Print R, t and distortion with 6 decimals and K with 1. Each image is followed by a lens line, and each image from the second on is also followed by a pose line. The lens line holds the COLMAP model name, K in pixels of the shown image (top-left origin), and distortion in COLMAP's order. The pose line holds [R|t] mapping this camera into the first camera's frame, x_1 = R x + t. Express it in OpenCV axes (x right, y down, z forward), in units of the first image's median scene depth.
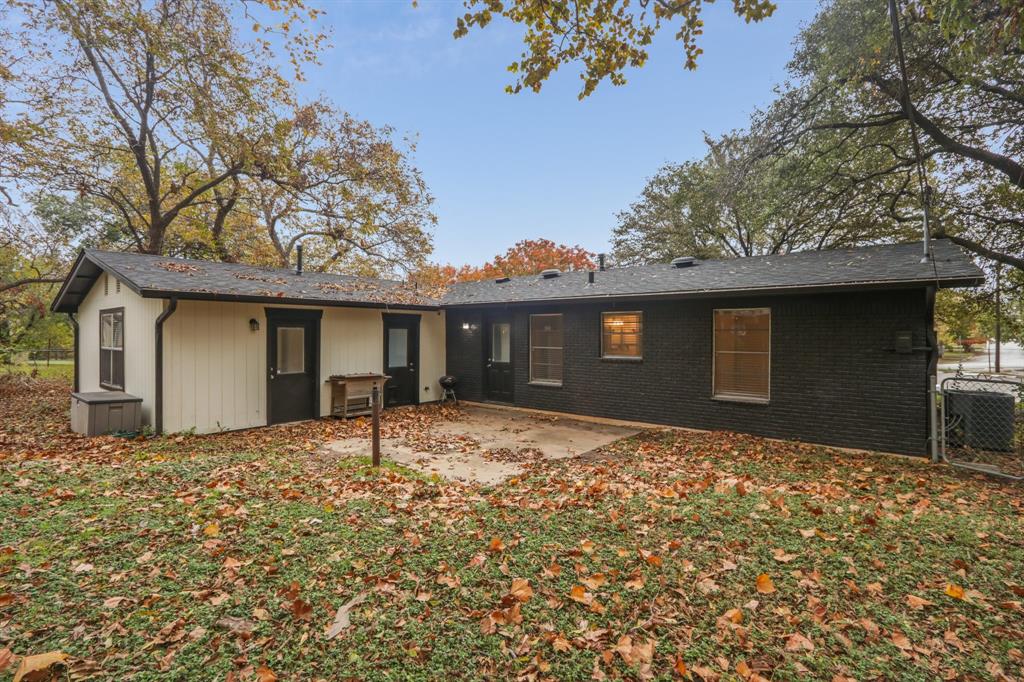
lens RADIAL K [[479.8, 0, 510.6], [0, 479.8, 329.9], [0, 0, 1]] dist [-0.013042, 0.000103]
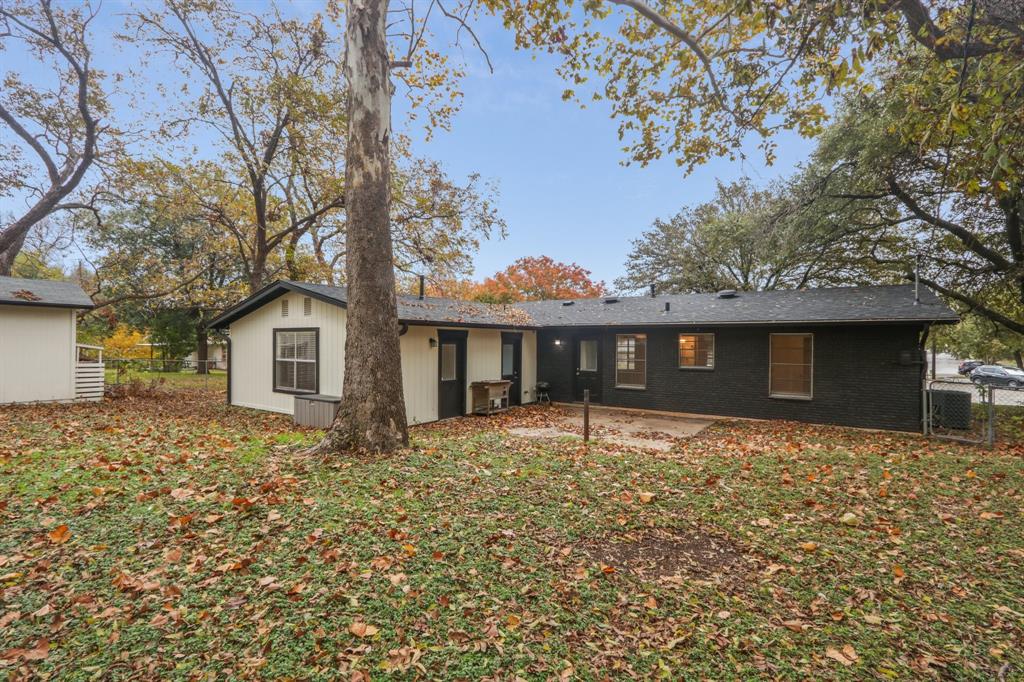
lens RADIAL K [[478.8, 0, 512.0], [0, 478.8, 341.0], [0, 0, 1]] dist [-0.013366, 0.000132]
pose [[0.996459, 0.005022, 0.083928, -0.338053], [-0.005524, 0.999968, 0.005750, -0.018825], [-0.083897, -0.006193, 0.996455, -0.248784]]
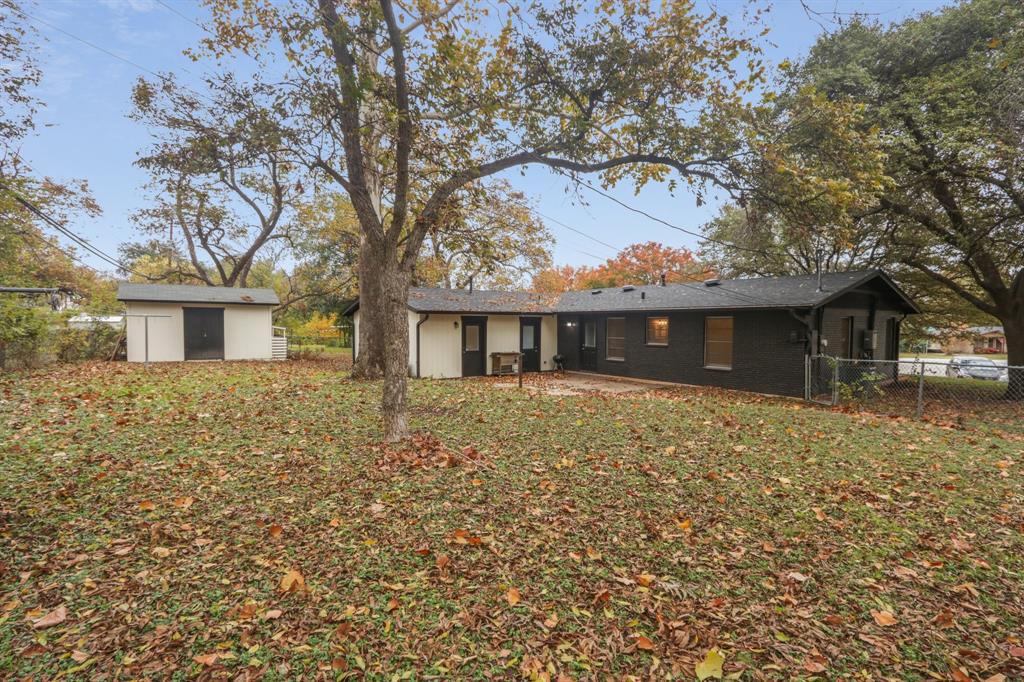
lens RADIAL K [[478.8, 0, 512.0], [0, 478.8, 341.0], [0, 0, 1]] dist [-0.013366, 0.000132]
pose [[0.967917, 0.010690, -0.251044, 0.134750], [0.000537, 0.999004, 0.044610, -0.025244], [0.251271, -0.043314, 0.966947, -0.651783]]
